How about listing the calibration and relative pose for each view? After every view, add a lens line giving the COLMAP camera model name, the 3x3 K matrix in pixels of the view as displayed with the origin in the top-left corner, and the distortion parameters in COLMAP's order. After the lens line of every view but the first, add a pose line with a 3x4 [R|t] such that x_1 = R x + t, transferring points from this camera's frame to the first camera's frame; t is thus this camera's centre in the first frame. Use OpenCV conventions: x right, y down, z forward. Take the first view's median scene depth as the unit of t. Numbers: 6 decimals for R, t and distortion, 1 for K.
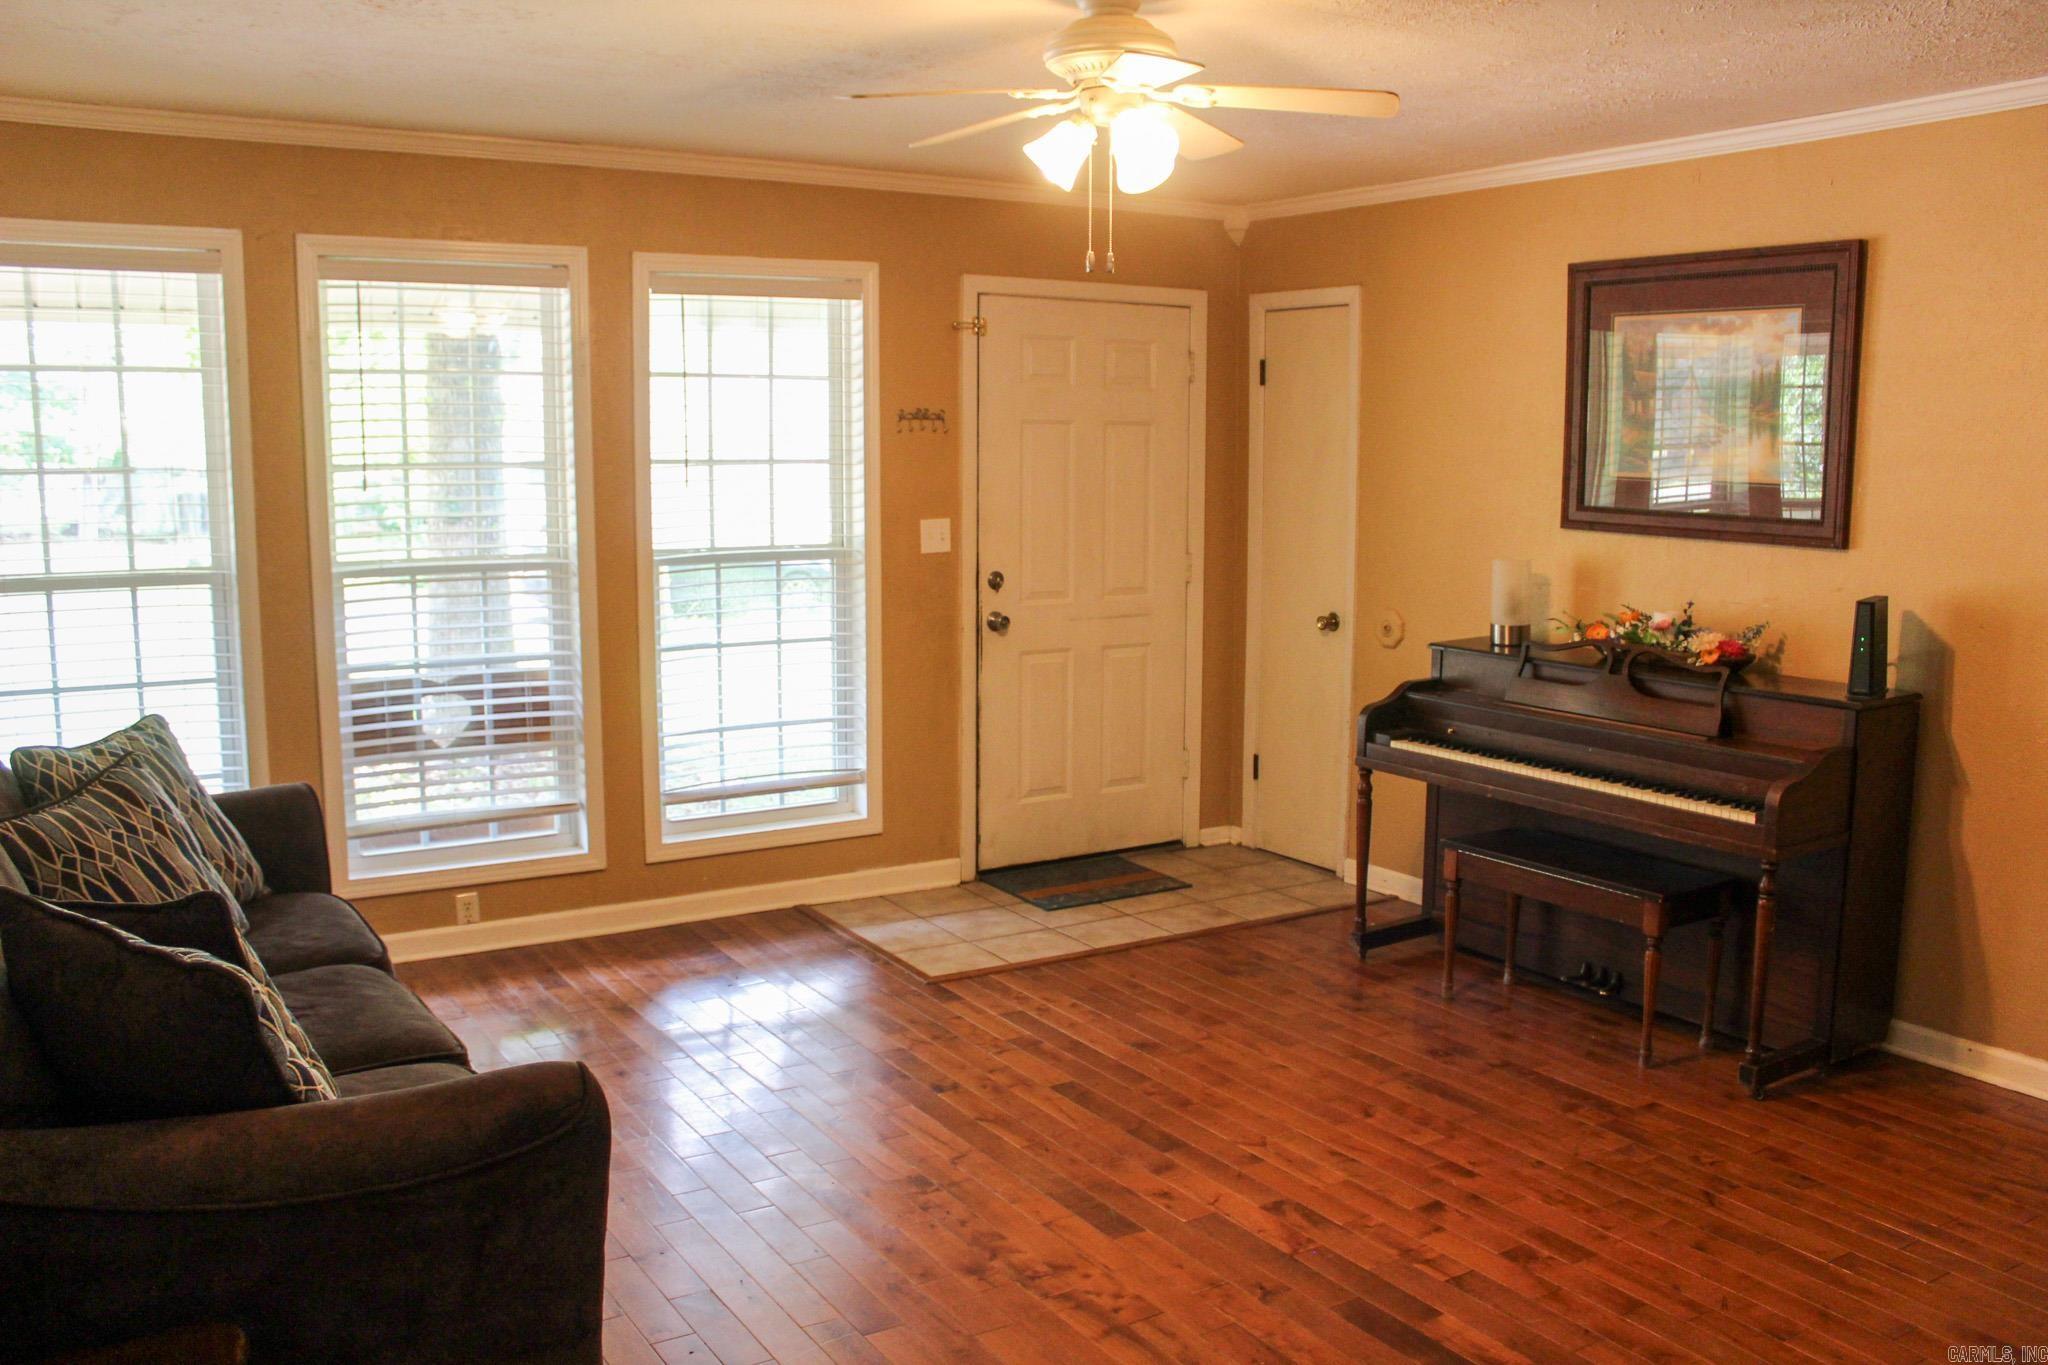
lens RADIAL K [[1705.3, 0, 1012.9], [0, 1705.3, 685.1], [0, 0, 1]] dist [-0.168777, 0.153149]
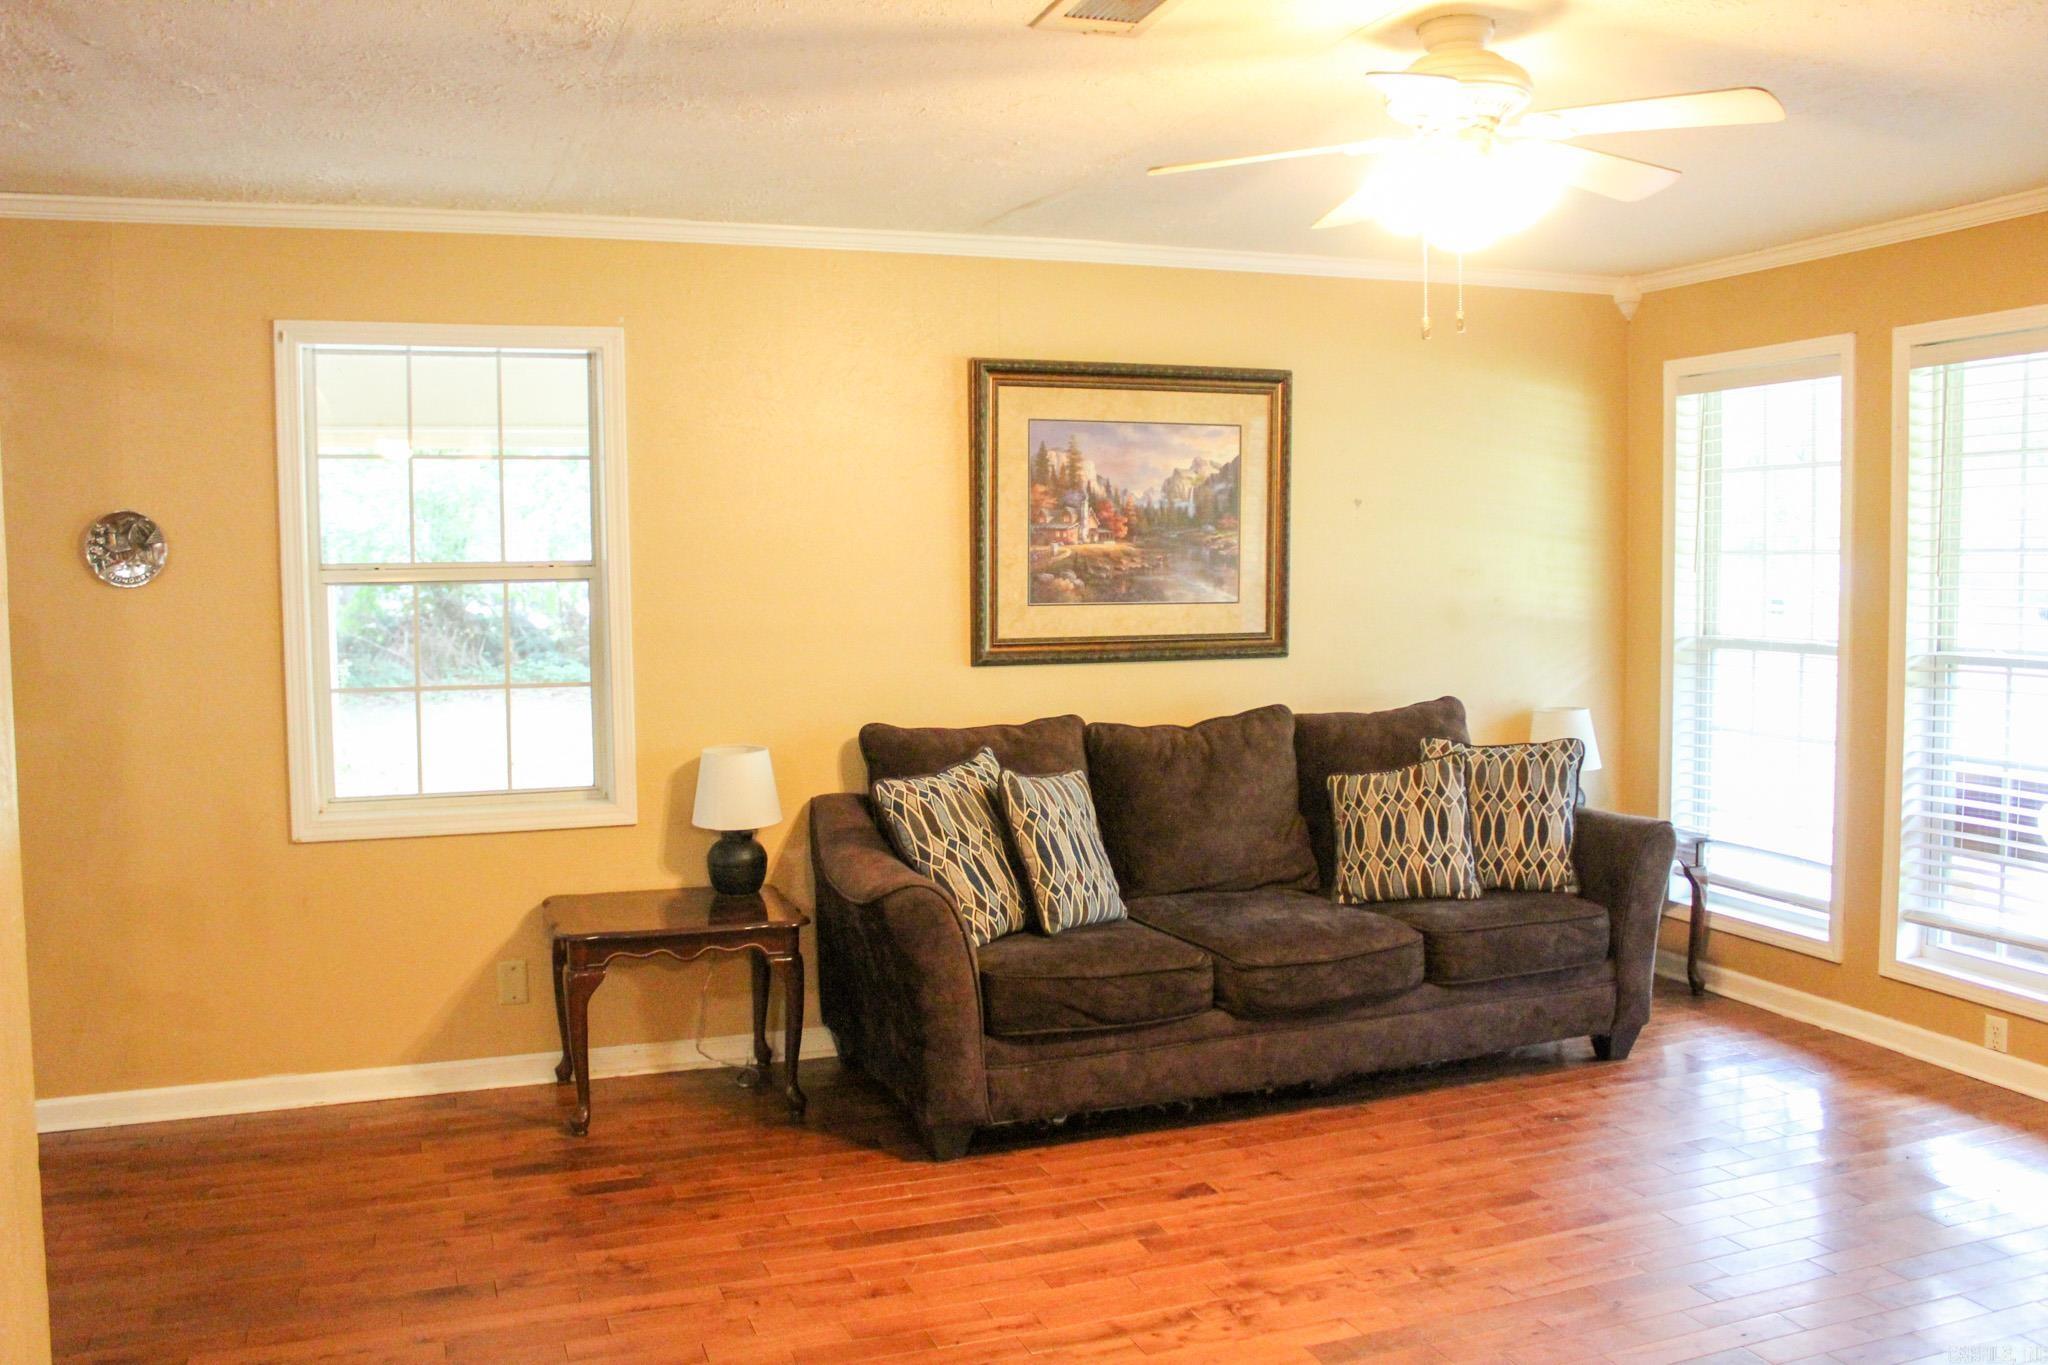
lens RADIAL K [[1705.3, 0, 1012.9], [0, 1705.3, 685.1], [0, 0, 1]] dist [-0.168777, 0.153149]
pose [[-0.208830, 0.067228, -0.975638, 0.723624], [-0.126269, 0.987430, 0.095068, -0.080327], [0.969766, 0.143046, -0.197716, 0.710183]]
